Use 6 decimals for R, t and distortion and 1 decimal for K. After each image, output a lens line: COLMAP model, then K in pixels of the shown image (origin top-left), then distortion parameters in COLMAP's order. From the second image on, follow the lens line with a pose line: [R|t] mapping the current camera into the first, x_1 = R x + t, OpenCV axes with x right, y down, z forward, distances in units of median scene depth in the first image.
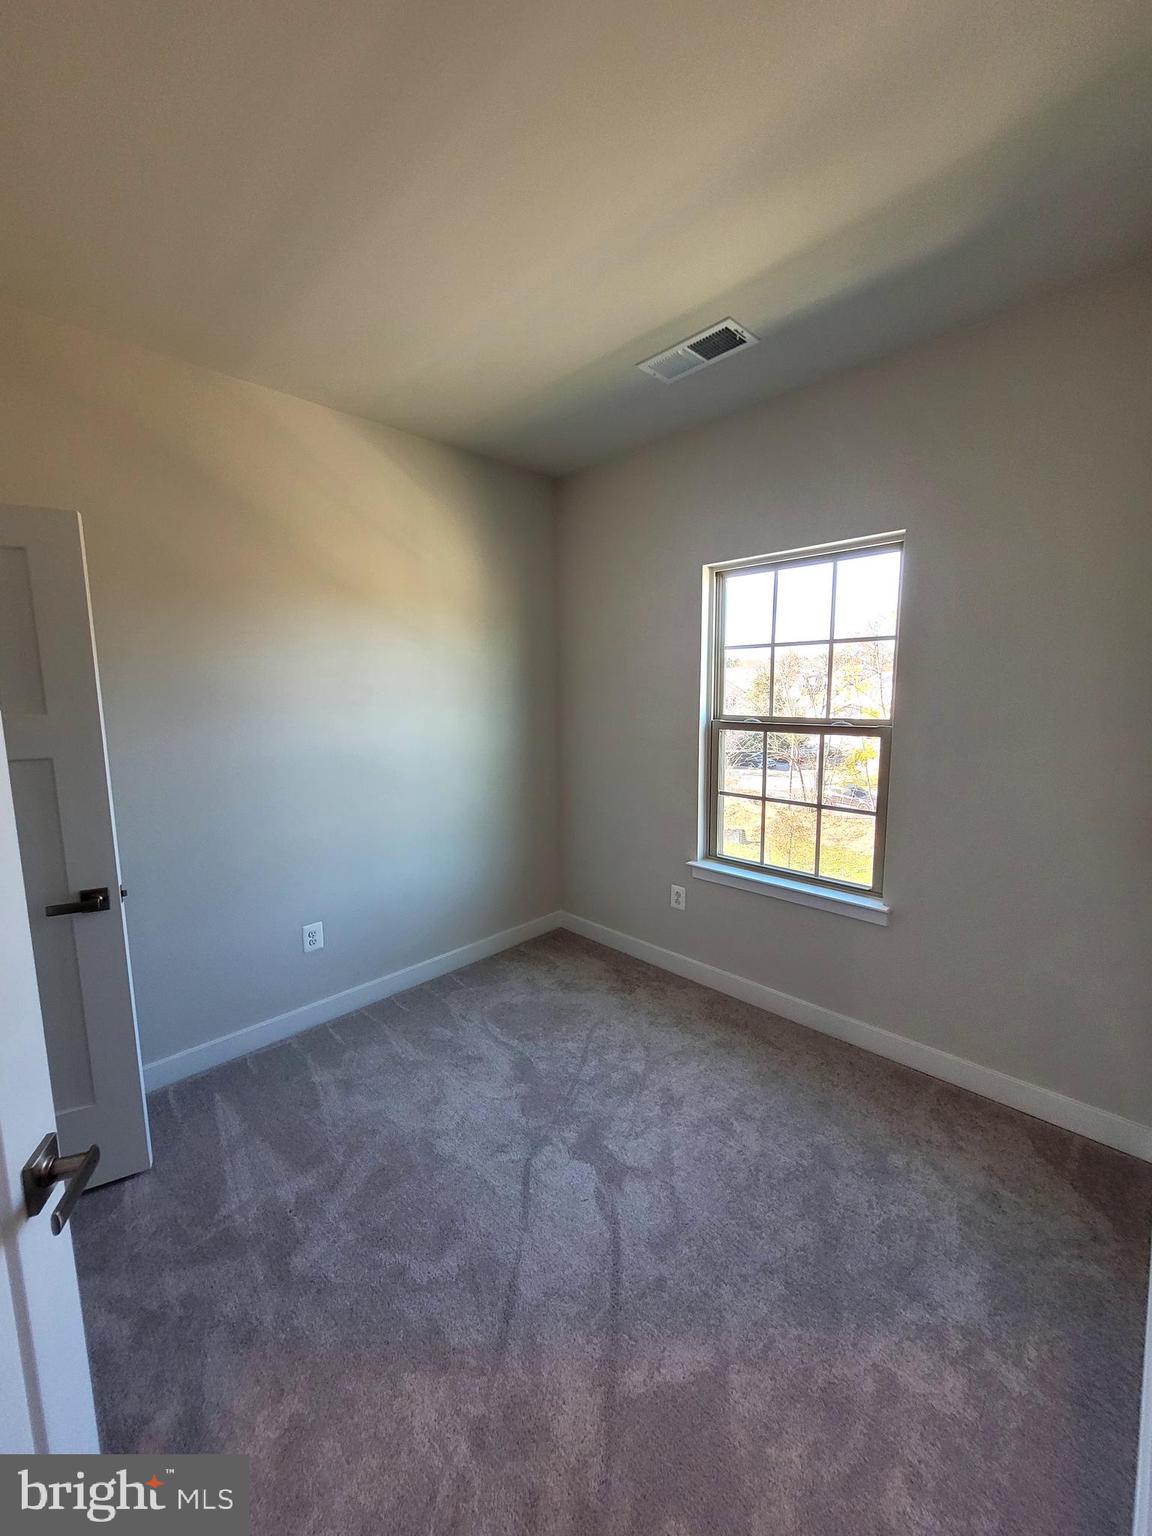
lens RADIAL K [[601.8, 0, 570.2], [0, 601.8, 765.6], [0, 0, 1]] dist [0.007328, -0.002525]
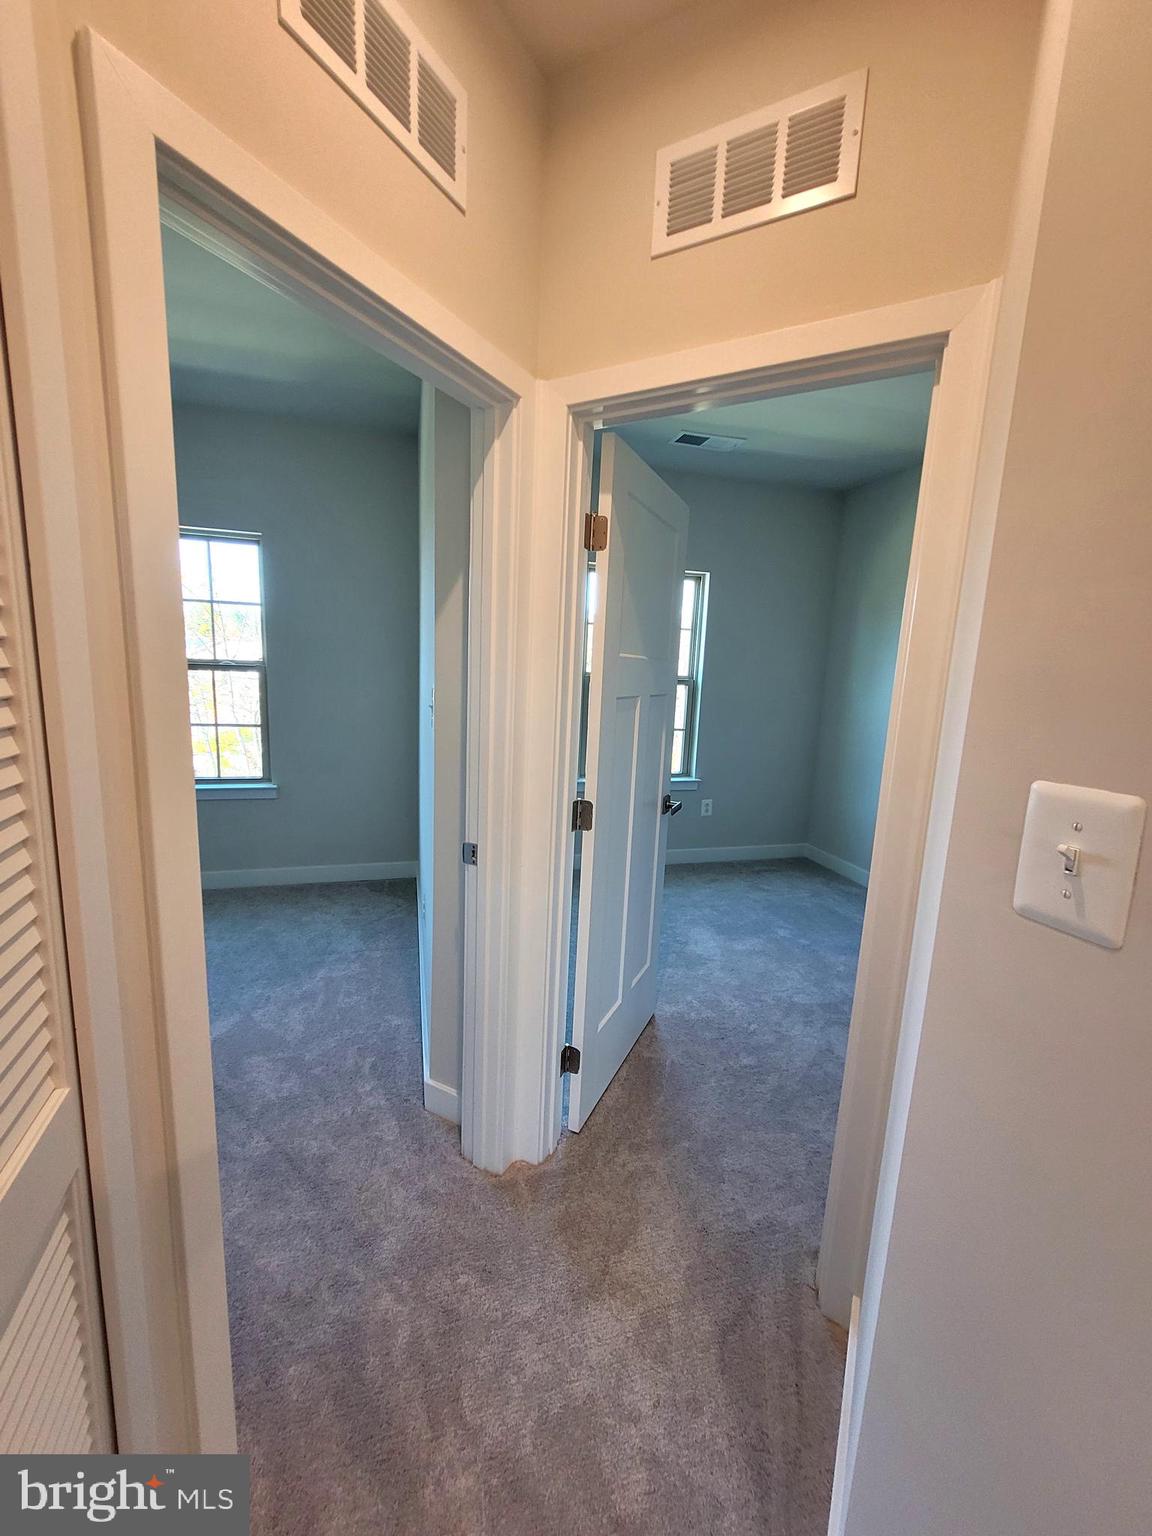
lens RADIAL K [[601.8, 0, 581.6], [0, 601.8, 755.9], [0, 0, 1]] dist [0.007328, -0.002525]
pose [[0.483313, -0.099004, 0.869831, -0.408699], [0.064381, 0.994914, 0.077468, 0.093806], [-0.873077, 0.018559, 0.487229, -0.404001]]
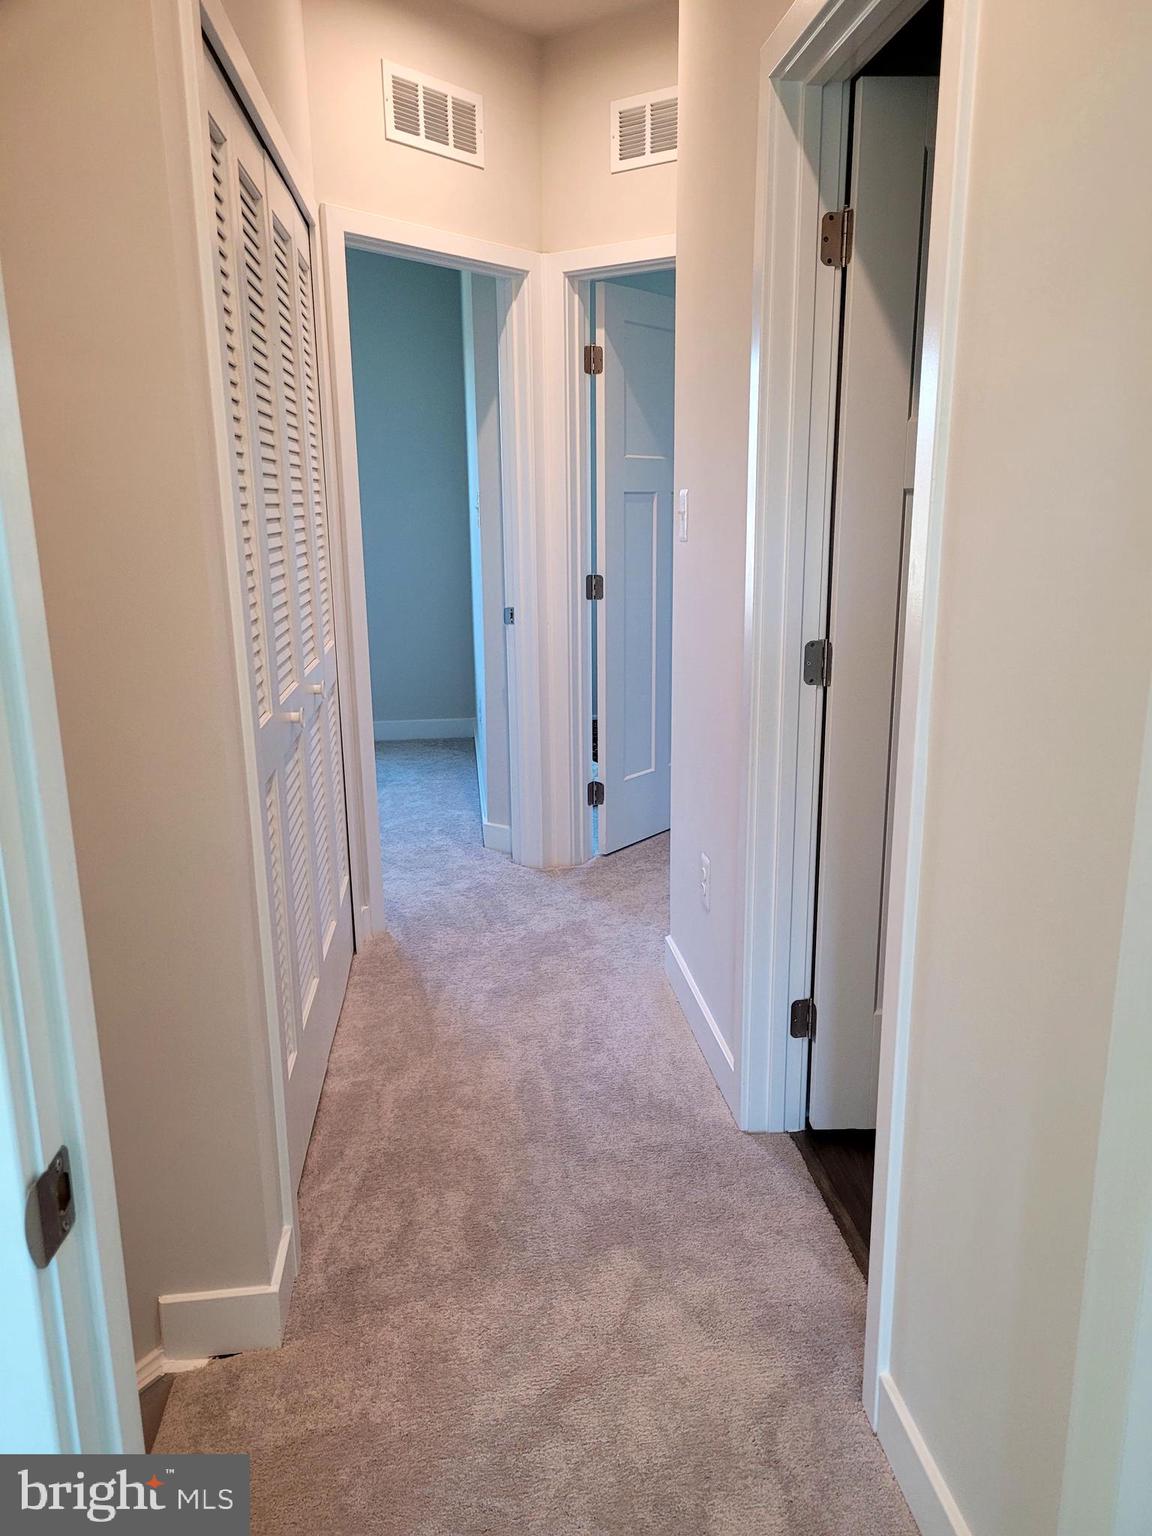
lens RADIAL K [[1154.9, 0, 581.6], [0, 1154.9, 773.3], [0, 0, 1]] dist [0.033250, -0.029782]
pose [[0.620868, -0.189353, 0.760702, -1.138818], [0.103787, 0.981702, 0.159655, 0.207851], [-0.777014, -0.020174, 0.629160, -1.097557]]
